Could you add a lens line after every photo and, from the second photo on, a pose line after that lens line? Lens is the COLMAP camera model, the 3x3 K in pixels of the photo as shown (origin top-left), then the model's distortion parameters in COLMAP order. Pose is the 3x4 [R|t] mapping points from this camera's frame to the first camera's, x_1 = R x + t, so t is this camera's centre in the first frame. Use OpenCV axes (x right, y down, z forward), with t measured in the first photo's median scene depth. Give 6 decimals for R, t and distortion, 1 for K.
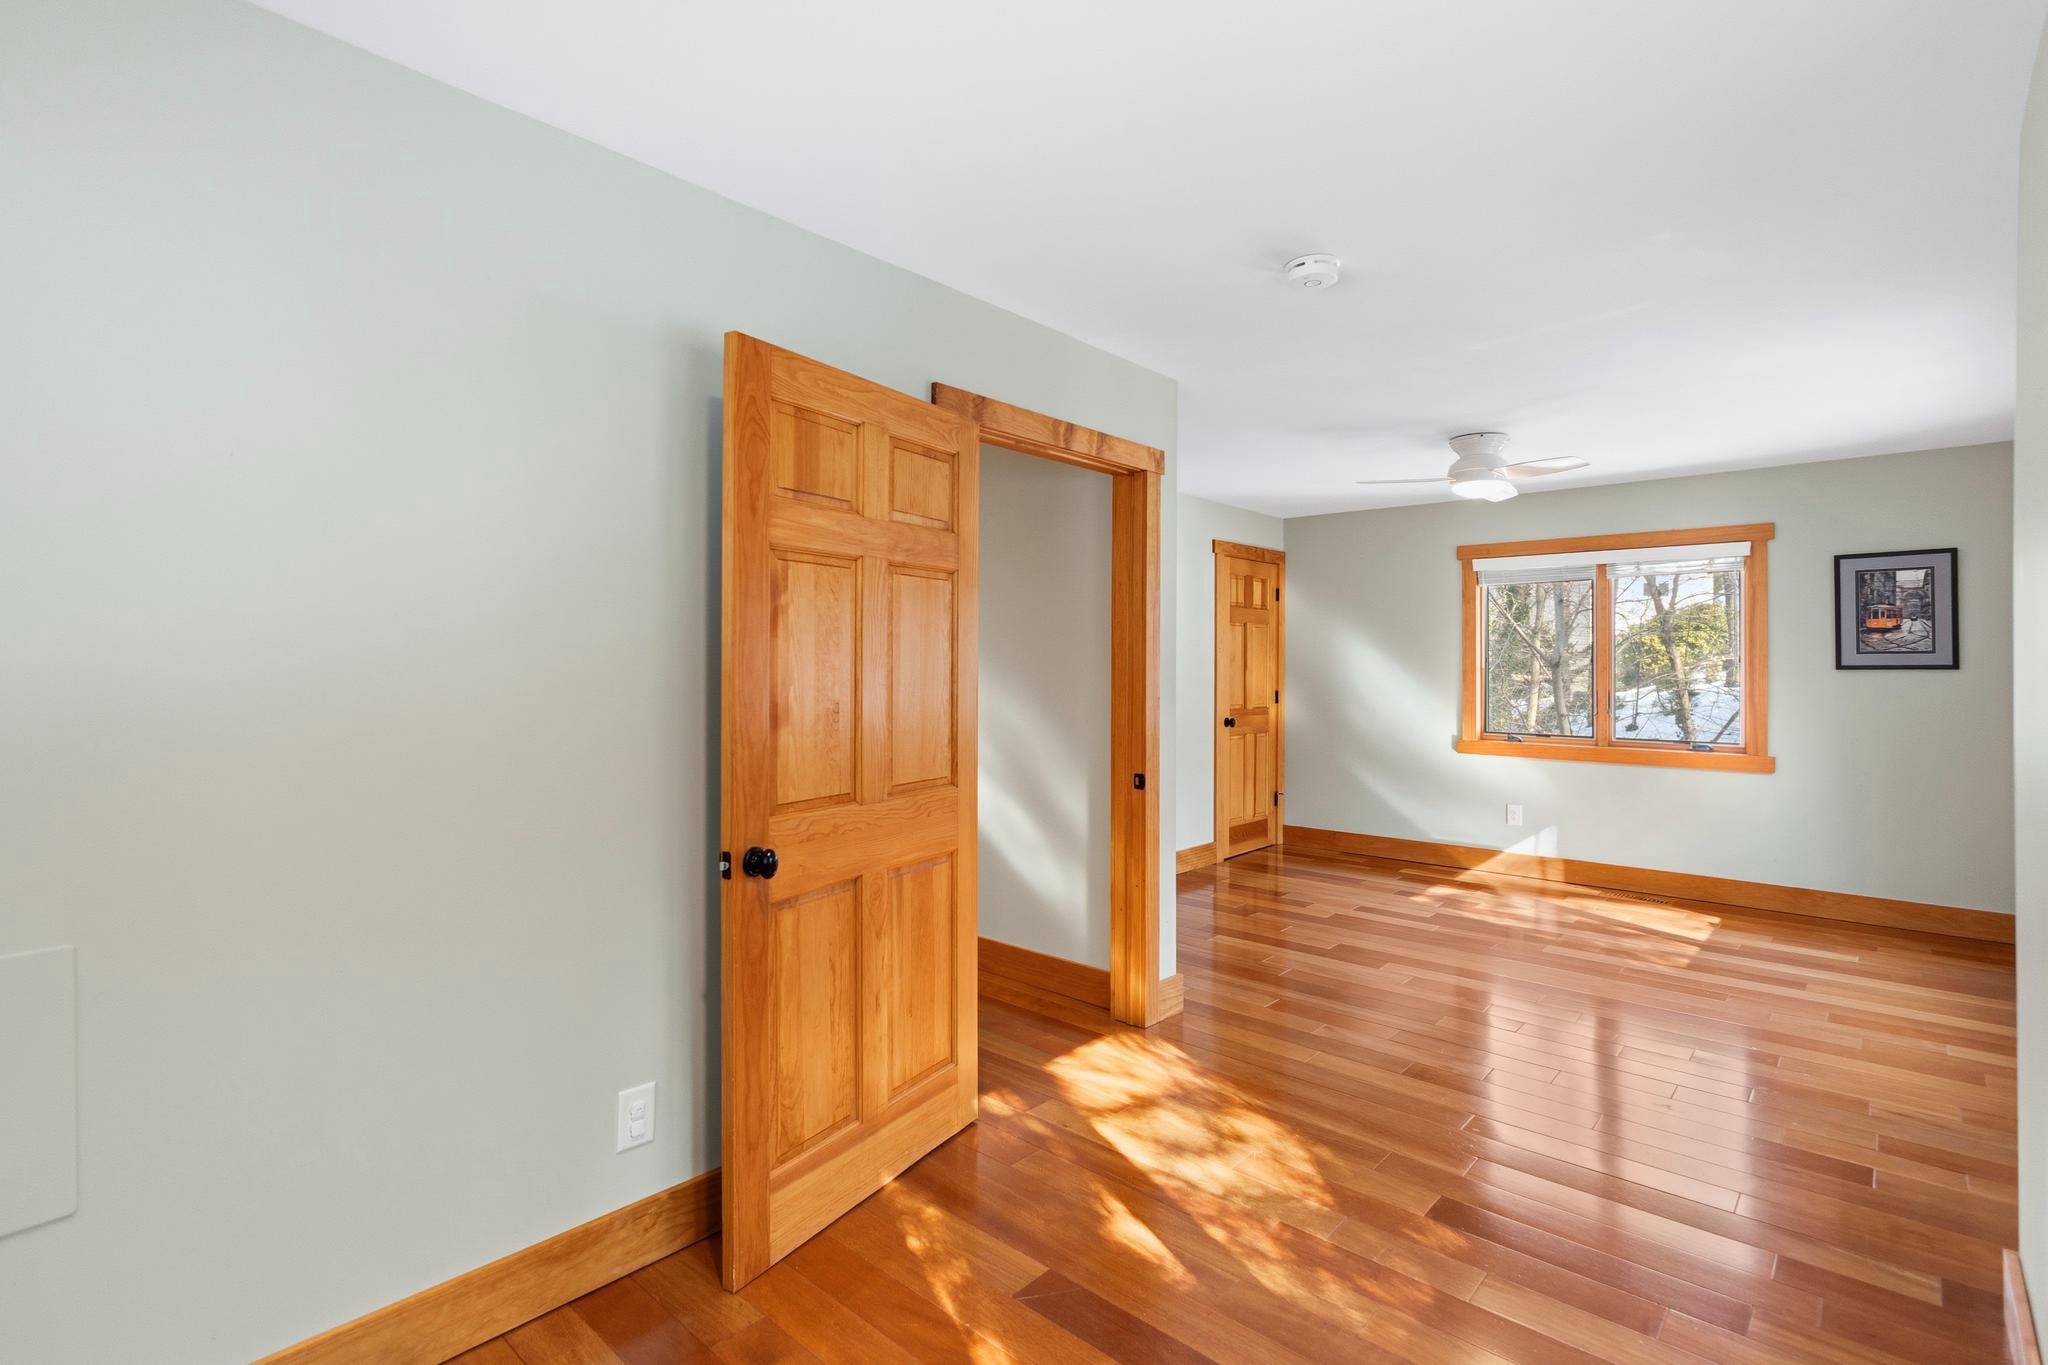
lens RADIAL K [[958.9, 0, 1027.2], [0, 958.9, 673.6], [0, 0, 1]] dist [0.002390, 0.000241]
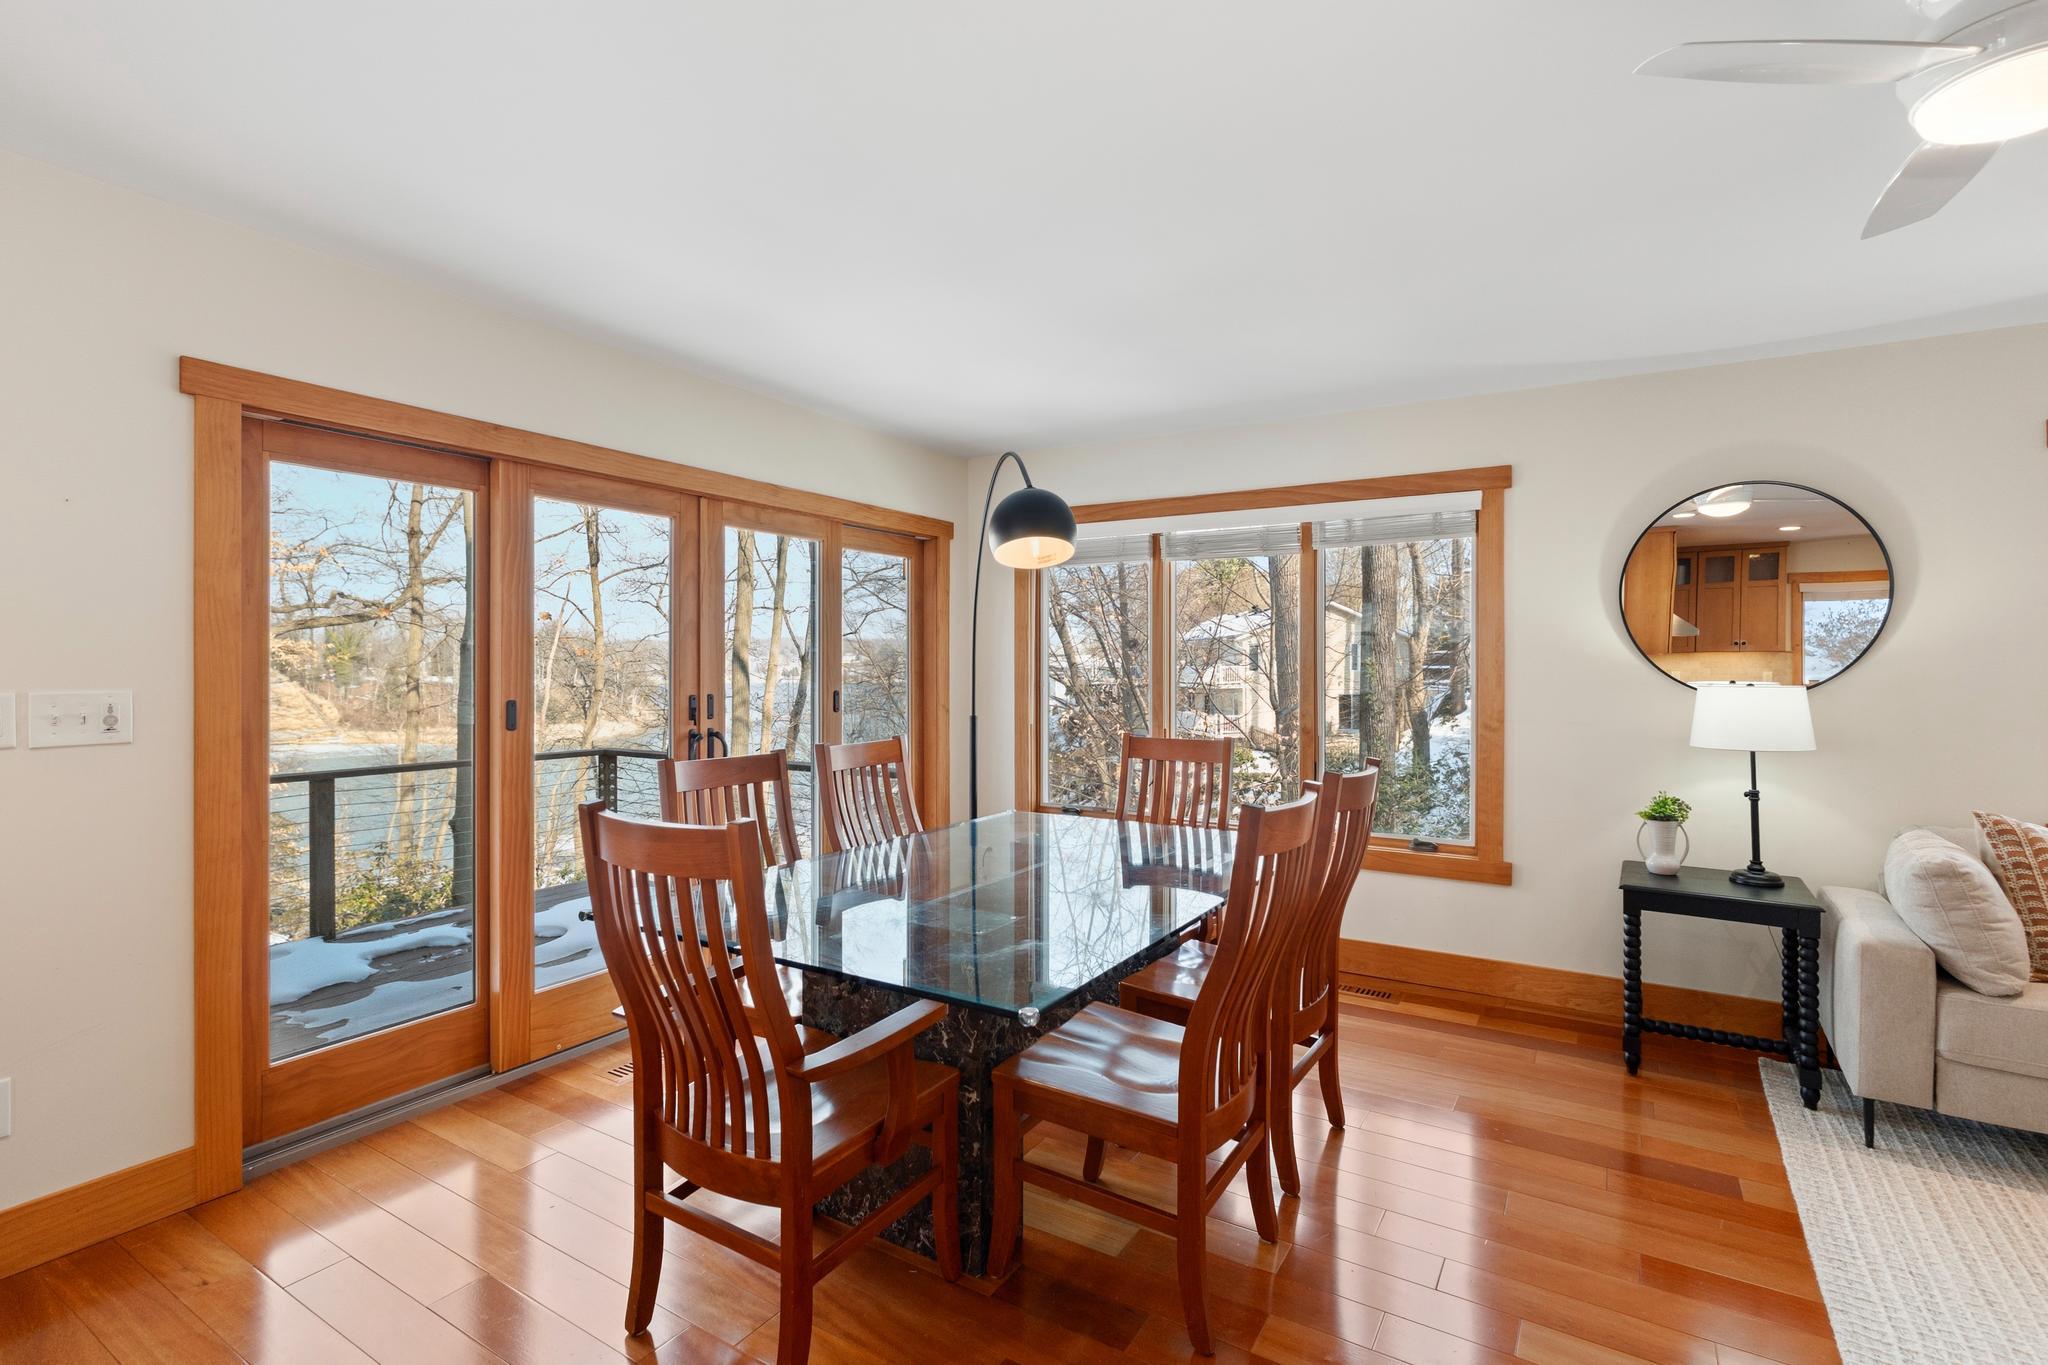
lens RADIAL K [[966.2, 0, 1017.0], [0, 966.2, 665.3], [0, 0, 1]] dist [0.000150, 0.000153]
pose [[0.982024, 0.002121, 0.188744, 0.415282], [-0.003782, 0.999957, 0.008437, -0.023841], [-0.188718, -0.008999, 0.981990, 0.537787]]
